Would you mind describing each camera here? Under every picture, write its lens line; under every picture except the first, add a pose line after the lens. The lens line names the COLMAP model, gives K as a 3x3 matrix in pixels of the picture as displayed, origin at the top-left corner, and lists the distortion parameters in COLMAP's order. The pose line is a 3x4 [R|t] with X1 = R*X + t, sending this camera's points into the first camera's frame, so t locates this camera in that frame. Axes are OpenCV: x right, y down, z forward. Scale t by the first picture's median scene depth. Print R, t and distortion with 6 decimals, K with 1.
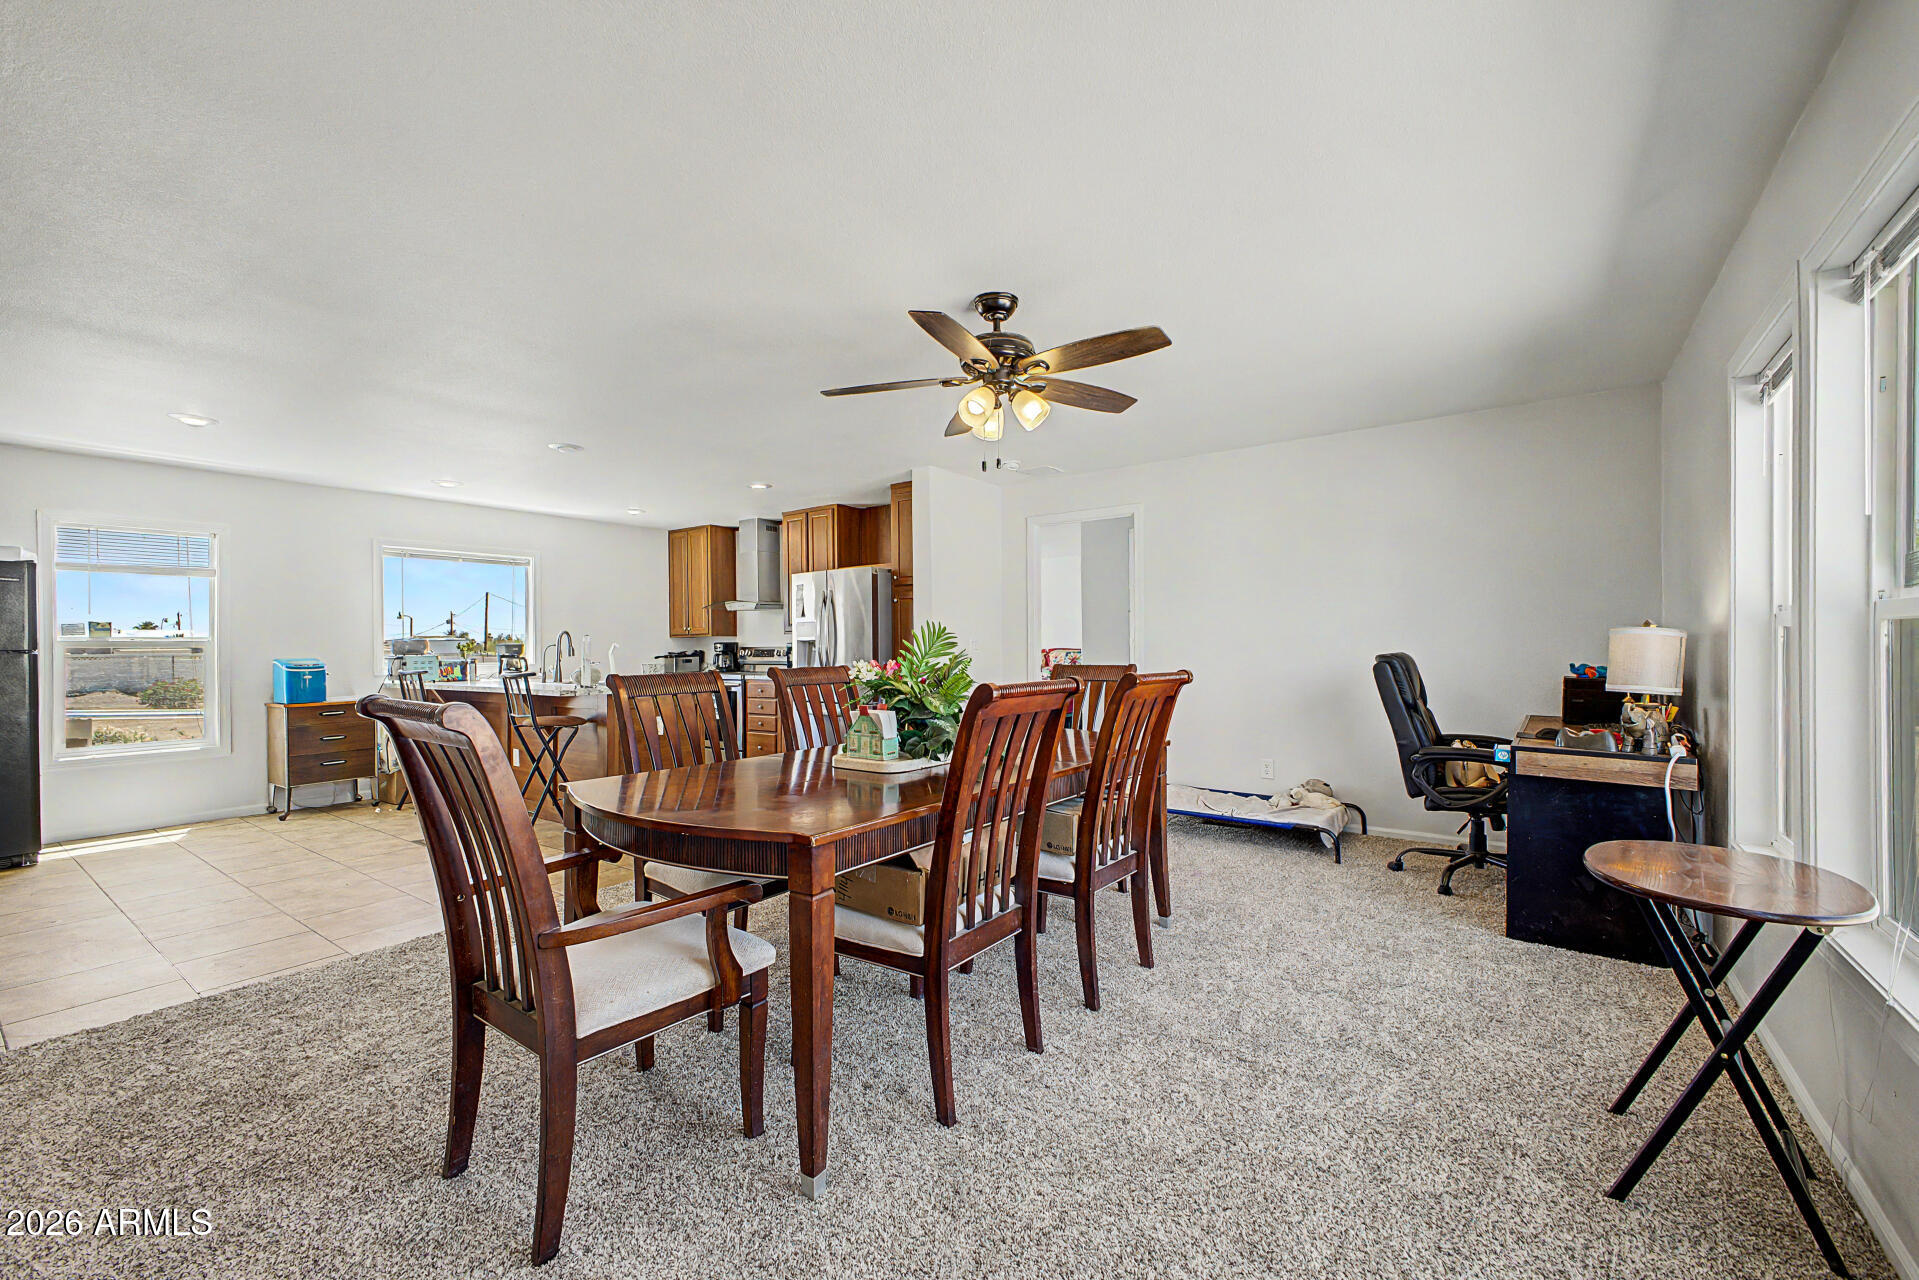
lens RADIAL K [[771.9, 0, 964.5], [0, 771.9, 644.7], [0, 0, 1]] dist [0.002594, 0.000128]
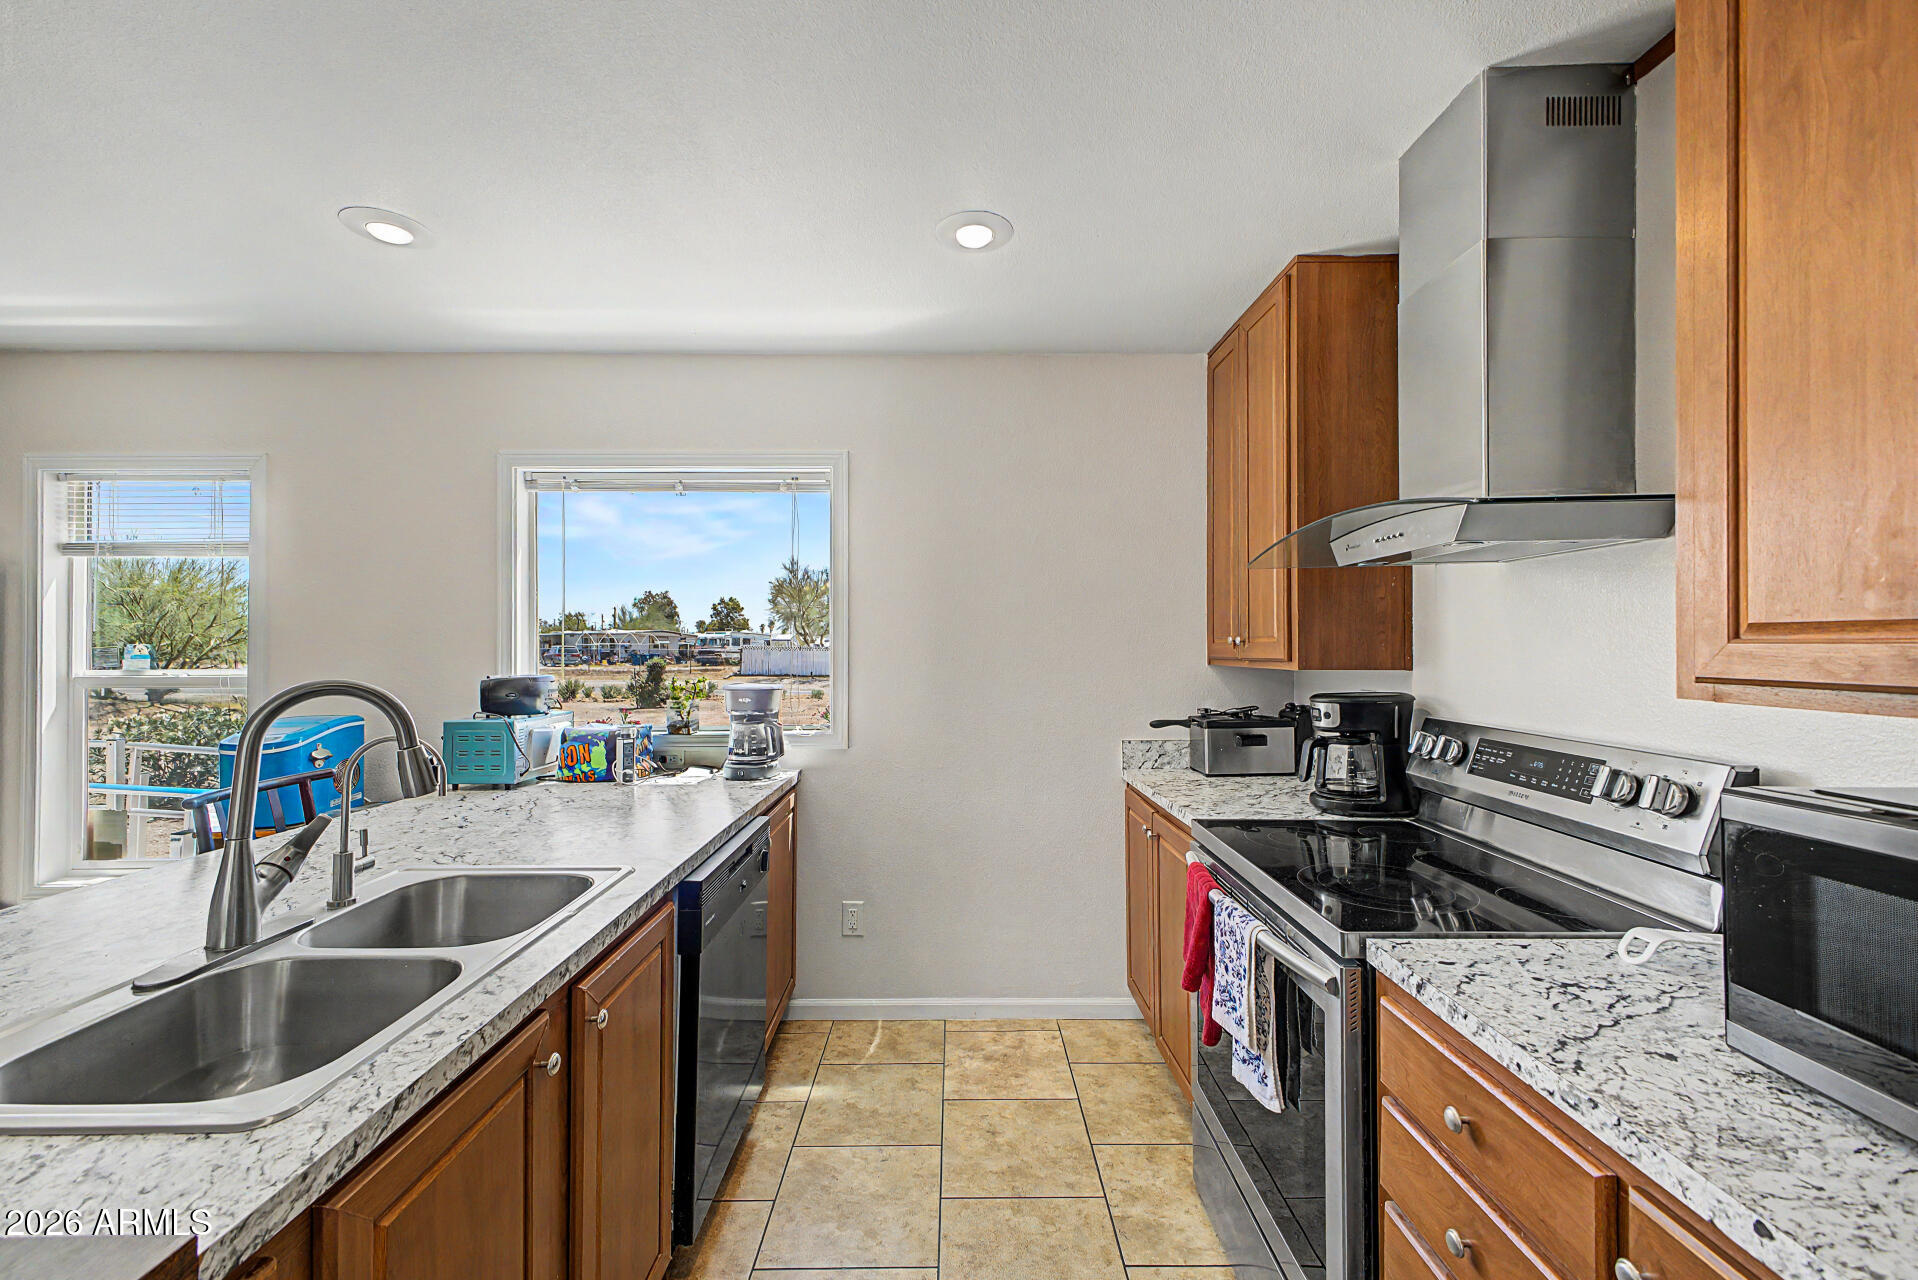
lens RADIAL K [[771.5, 0, 961.0], [0, 771.5, 639.7], [0, 0, 1]] dist [0.002594, 0.000128]
pose [[0.590214, -0.004375, -0.807235, -0.182442], [-0.000221, 0.999984, -0.005581, -0.018874], [0.807247, 0.003473, 0.590204, 0.746848]]
